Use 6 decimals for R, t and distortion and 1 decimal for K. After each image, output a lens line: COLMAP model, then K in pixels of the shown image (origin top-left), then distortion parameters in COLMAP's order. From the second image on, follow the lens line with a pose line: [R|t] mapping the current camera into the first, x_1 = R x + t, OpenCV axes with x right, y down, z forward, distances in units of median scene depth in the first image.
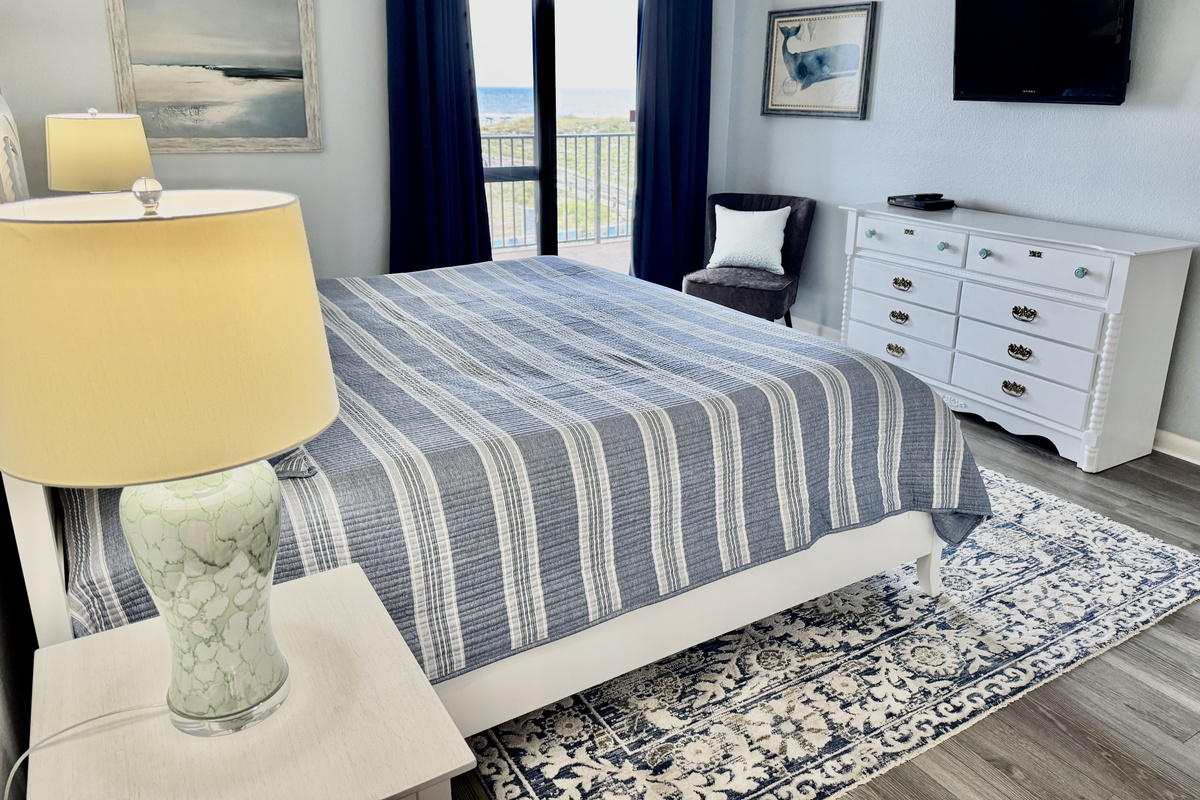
lens RADIAL K [[851.2, 0, 600.0], [0, 851.2, 400.0], [0, 0, 1]] dist [0.005083, 0.008107]
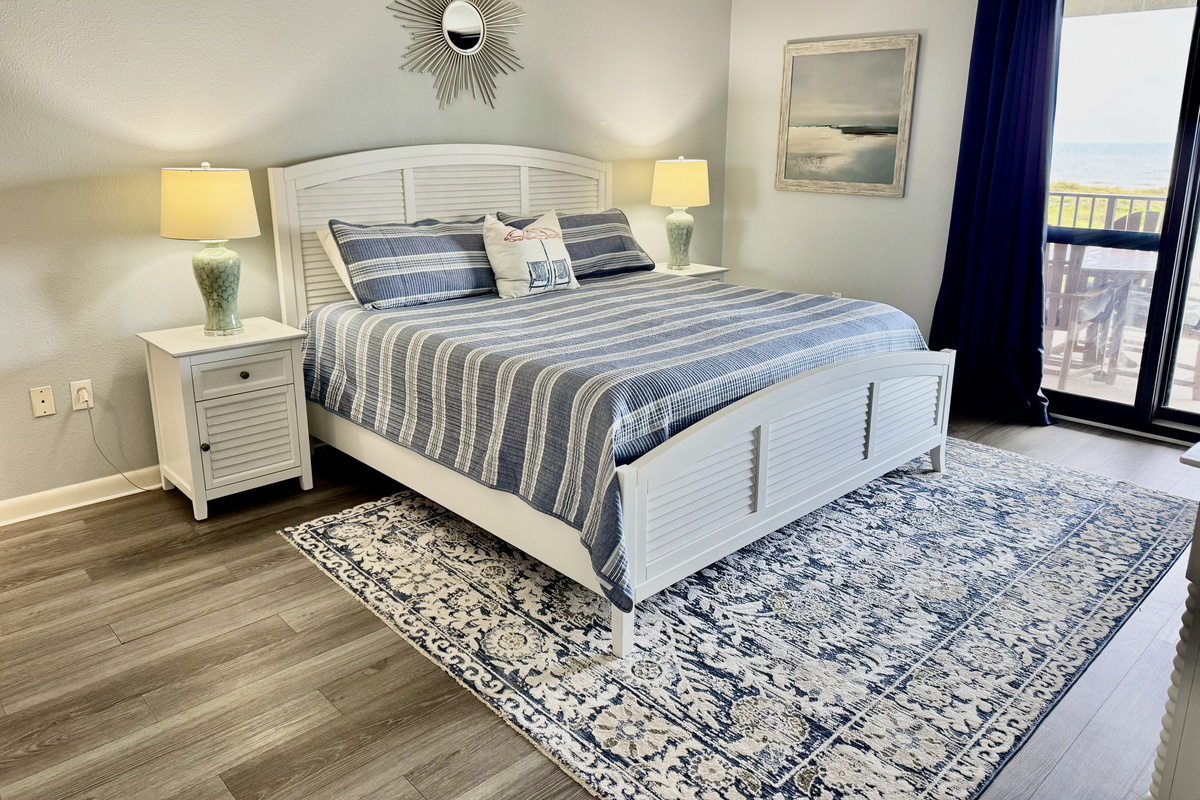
lens RADIAL K [[805.2, 0, 599.9], [0, 805.2, 417.8], [0, 0, 1]] dist [0.059488, -0.000536]
pose [[0.211624, 0.311752, -0.926297, 1.212544], [-0.342889, 0.911203, 0.228335, -0.230780], [0.915228, 0.269295, 0.299729, 0.660833]]
